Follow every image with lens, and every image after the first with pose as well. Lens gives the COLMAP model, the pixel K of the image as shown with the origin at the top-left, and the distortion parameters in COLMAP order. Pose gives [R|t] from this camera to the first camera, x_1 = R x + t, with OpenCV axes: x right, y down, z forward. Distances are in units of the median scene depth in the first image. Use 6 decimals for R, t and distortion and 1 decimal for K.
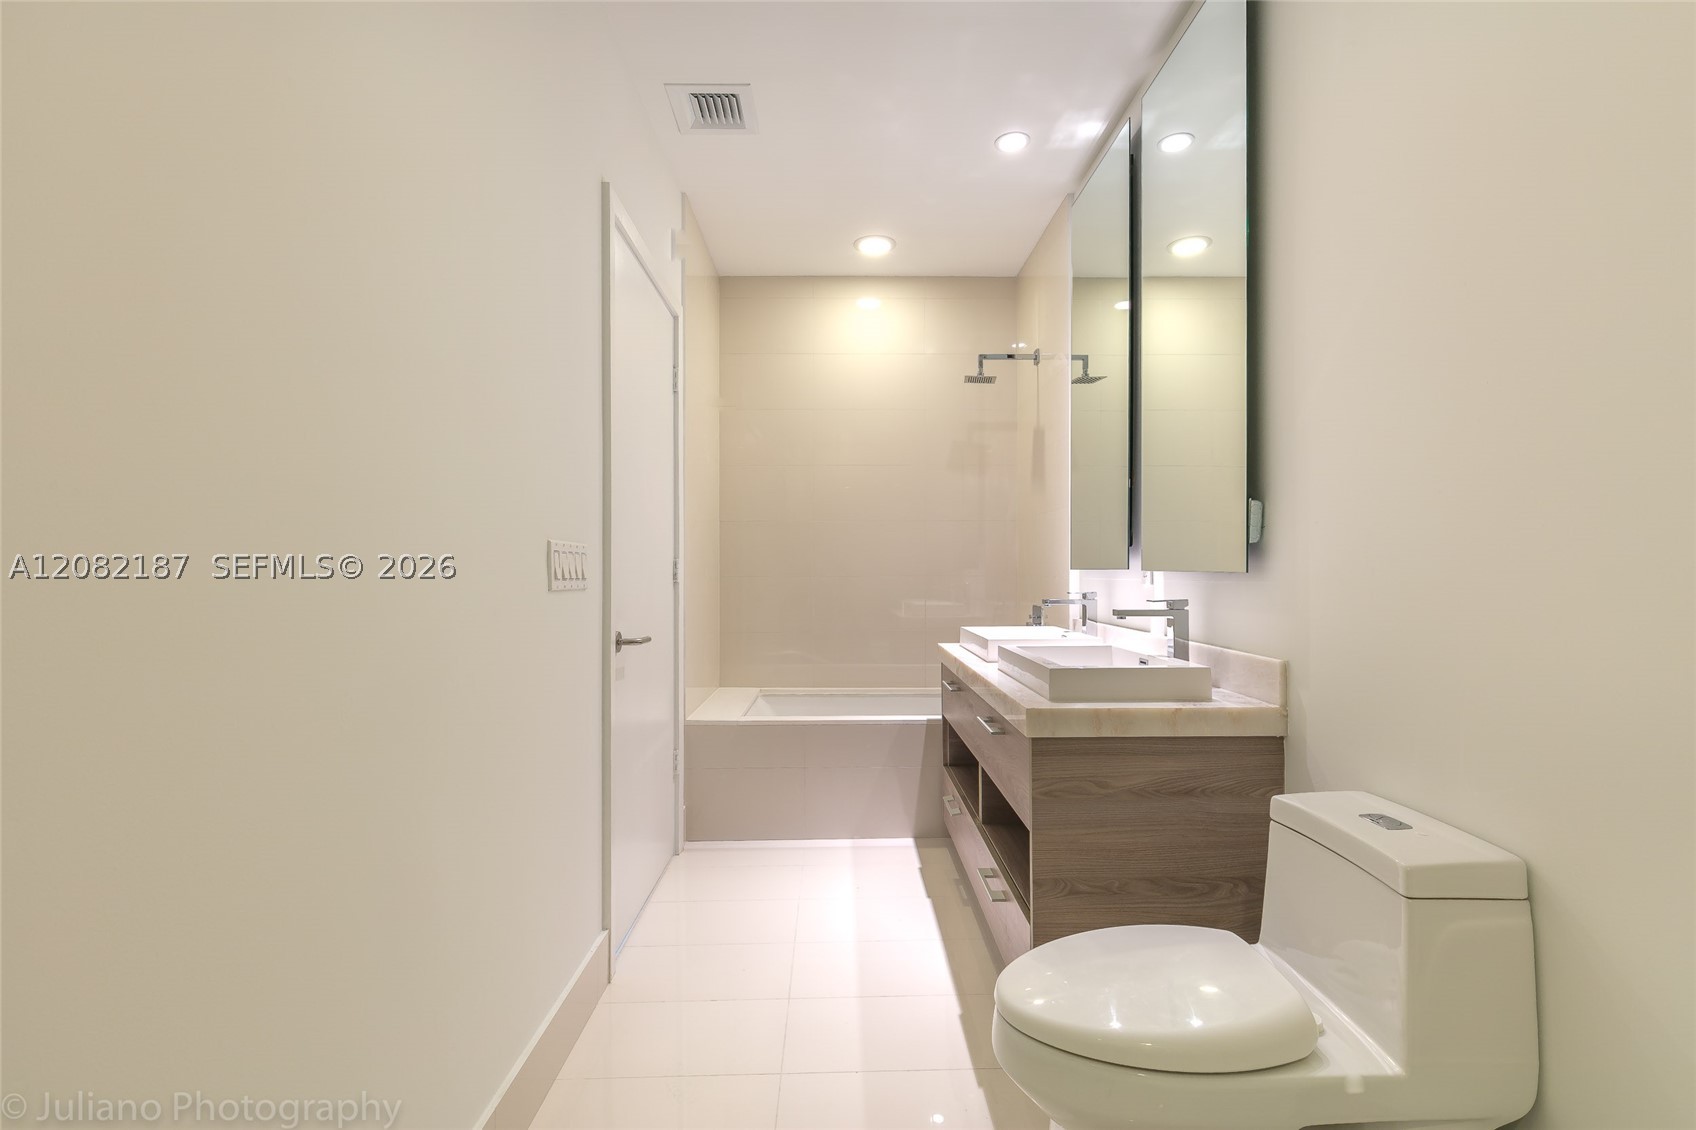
lens RADIAL K [[769.5, 0, 847.8], [0, 769.5, 569.5], [0, 0, 1]] dist [0.007673, -0.000788]
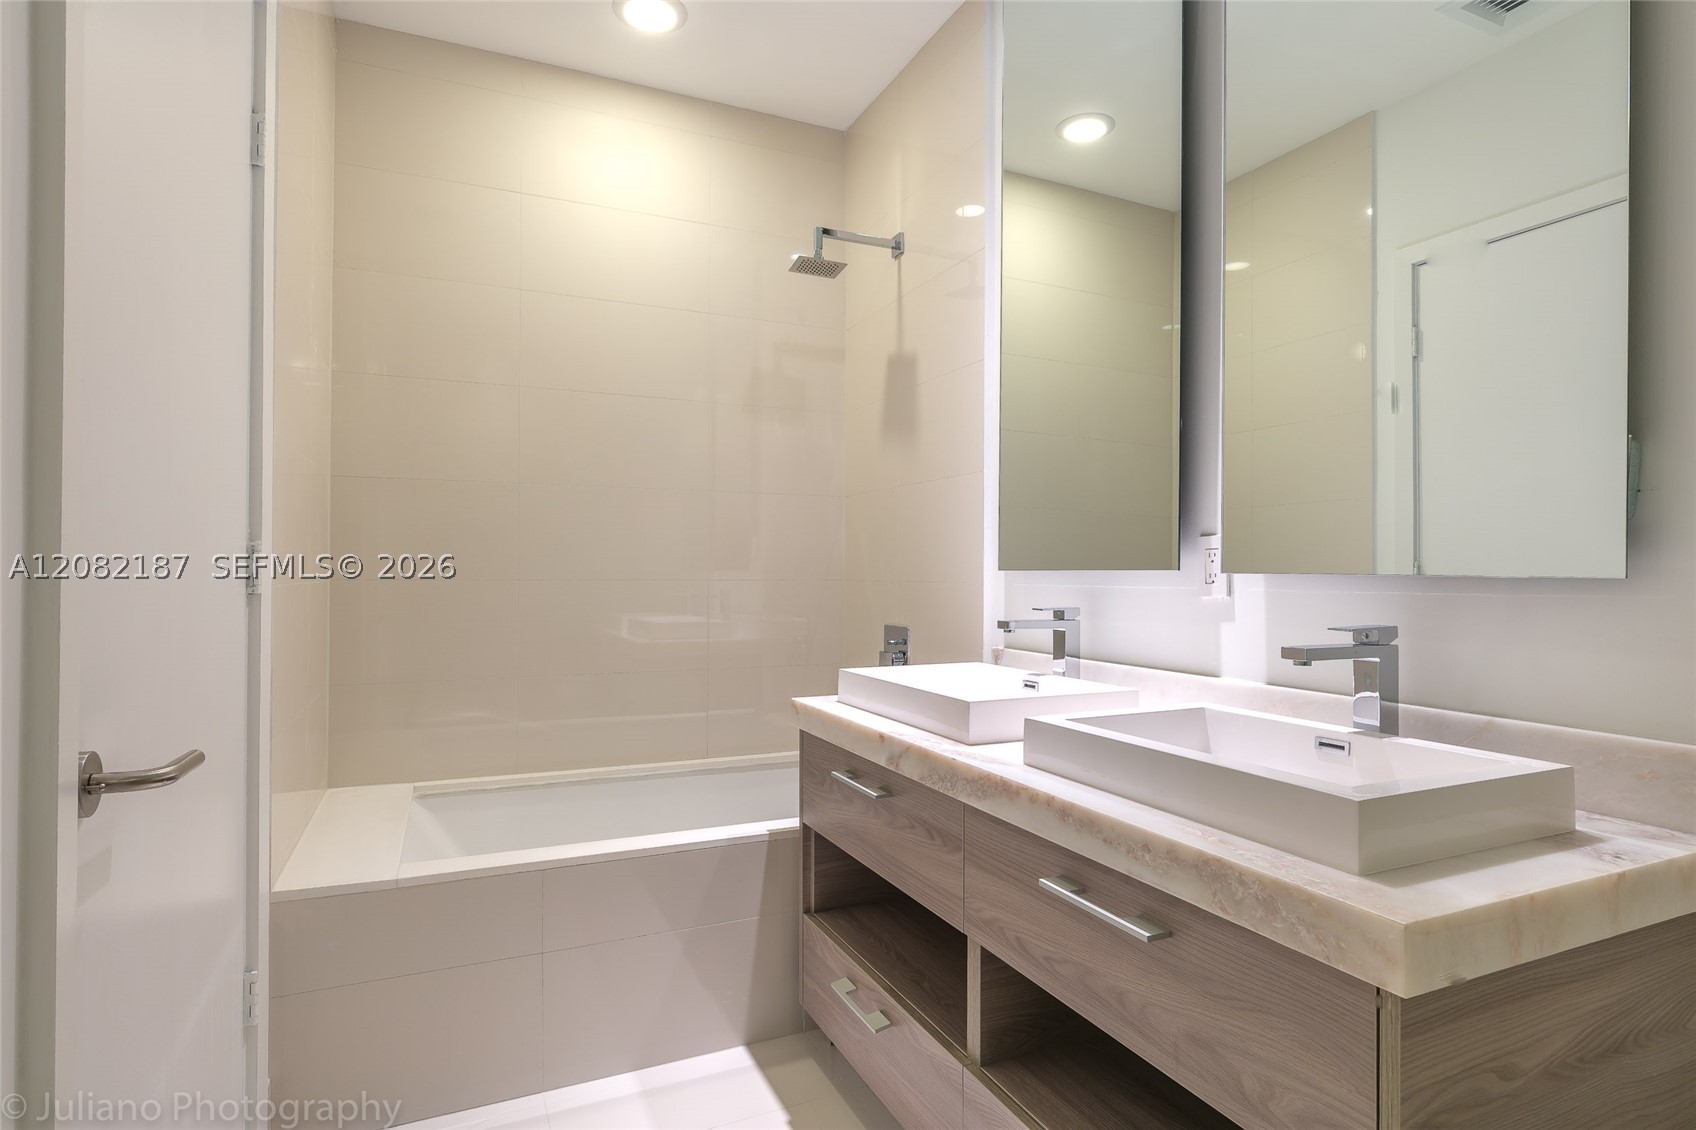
lens RADIAL K [[889.3, 0, 849.7], [0, 889.3, 566.7], [0, 0, 1]] dist [0.000553, -0.000574]
pose [[0.914458, 0.007634, 0.404610, -0.115277], [-0.006525, 0.999970, -0.004119, 0.001015], [-0.404629, 0.001127, 0.914480, 0.387146]]
